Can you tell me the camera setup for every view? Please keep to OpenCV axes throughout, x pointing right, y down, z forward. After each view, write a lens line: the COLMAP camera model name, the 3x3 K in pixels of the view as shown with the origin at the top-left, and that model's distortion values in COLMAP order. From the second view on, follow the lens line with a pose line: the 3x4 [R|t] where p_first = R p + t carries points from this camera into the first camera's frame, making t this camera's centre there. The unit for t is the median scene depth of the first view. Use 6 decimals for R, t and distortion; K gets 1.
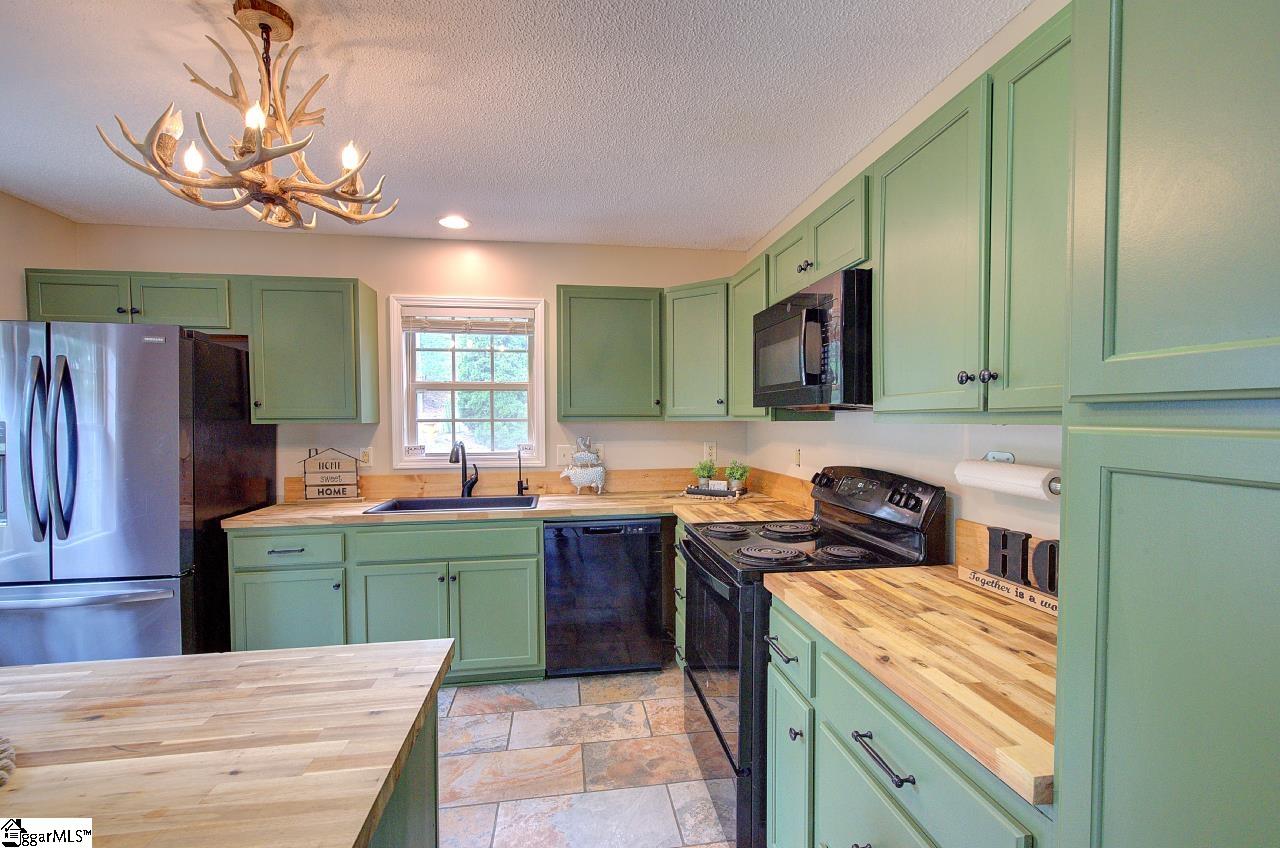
lens RADIAL K [[548.9, 0, 647.5], [0, 548.9, 438.2], [0, 0, 1]] dist [0.002135, 0.000395]
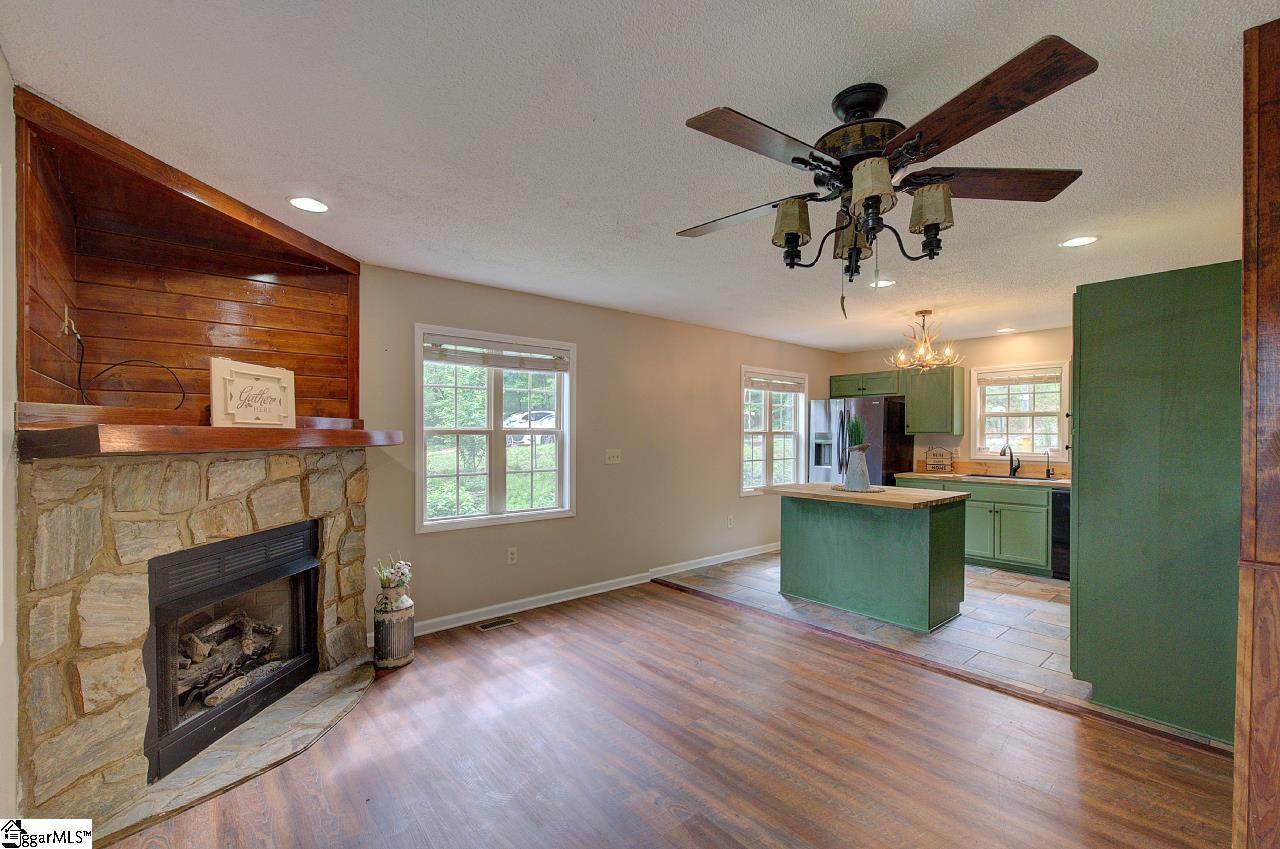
lens RADIAL K [[548.9, 0, 647.5], [0, 548.9, 438.7], [0, 0, 1]] dist [0.002135, 0.000395]
pose [[0.526754, 0.013411, -0.849912, 0.643819], [-0.036727, 0.999301, -0.006994, 0.045857], [0.849224, 0.034898, 0.526878, -1.093373]]
